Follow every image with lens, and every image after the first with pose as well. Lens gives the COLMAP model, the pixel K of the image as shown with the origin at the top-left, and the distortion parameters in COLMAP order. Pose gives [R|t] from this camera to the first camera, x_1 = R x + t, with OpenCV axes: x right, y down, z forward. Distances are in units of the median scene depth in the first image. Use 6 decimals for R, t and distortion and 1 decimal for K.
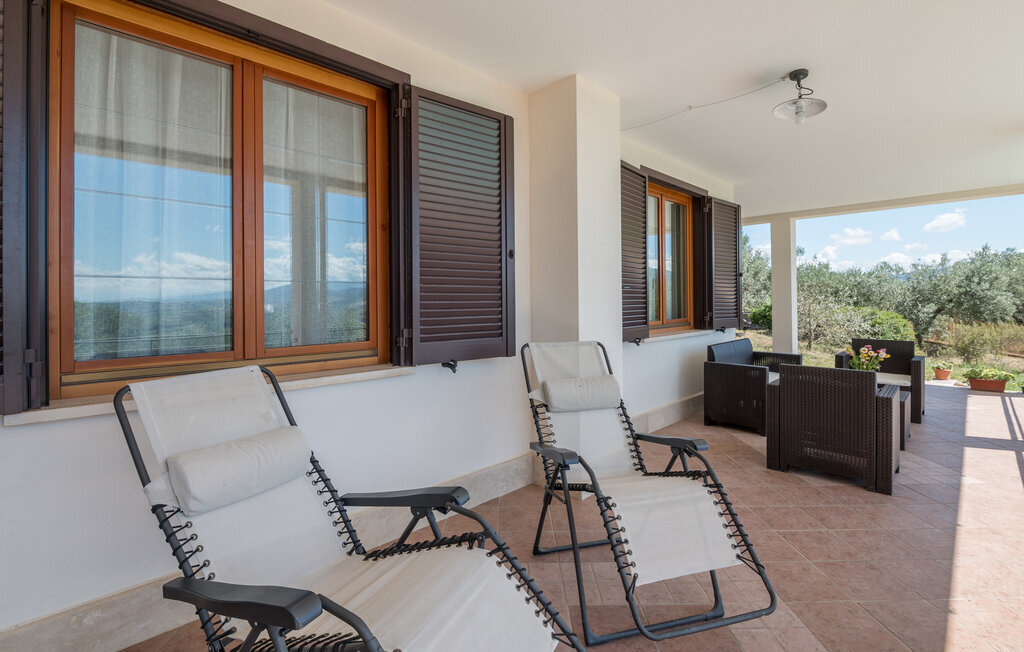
lens RADIAL K [[467.0, 0, 517.1], [0, 467.0, 301.0], [0, 0, 1]] dist [-0.004174, -0.004847]
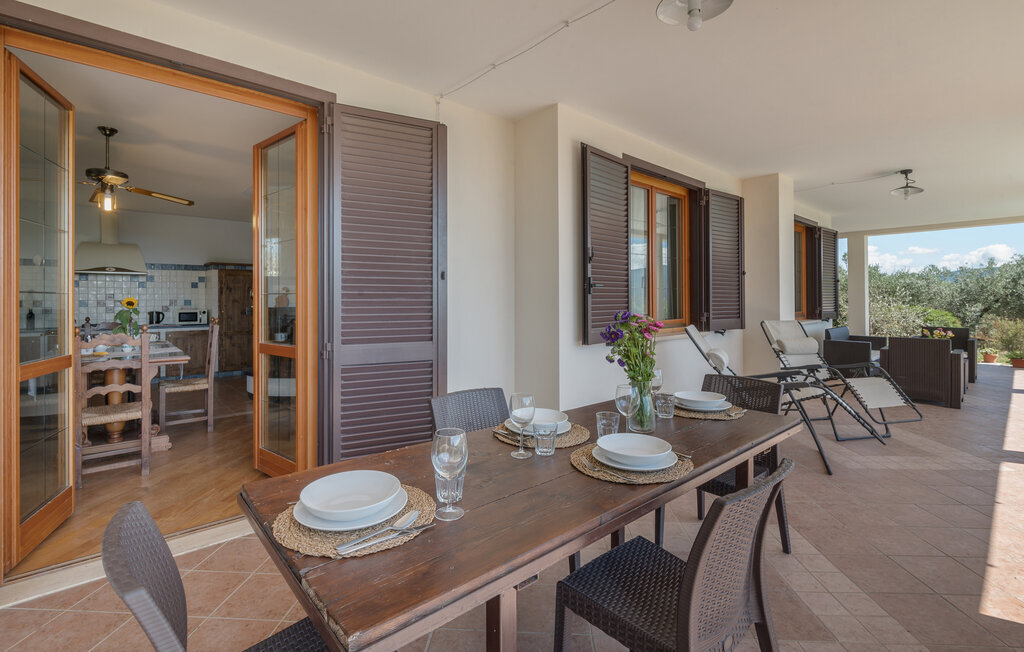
lens RADIAL K [[467.0, 0, 506.9], [0, 467.0, 299.0], [0, 0, 1]] dist [-0.004174, -0.004847]
pose [[0.997960, 0.005543, -0.063605, -0.824242], [-0.005521, 0.999985, 0.000525, 0.005173], [0.063607, -0.000173, 0.997975, -0.888160]]
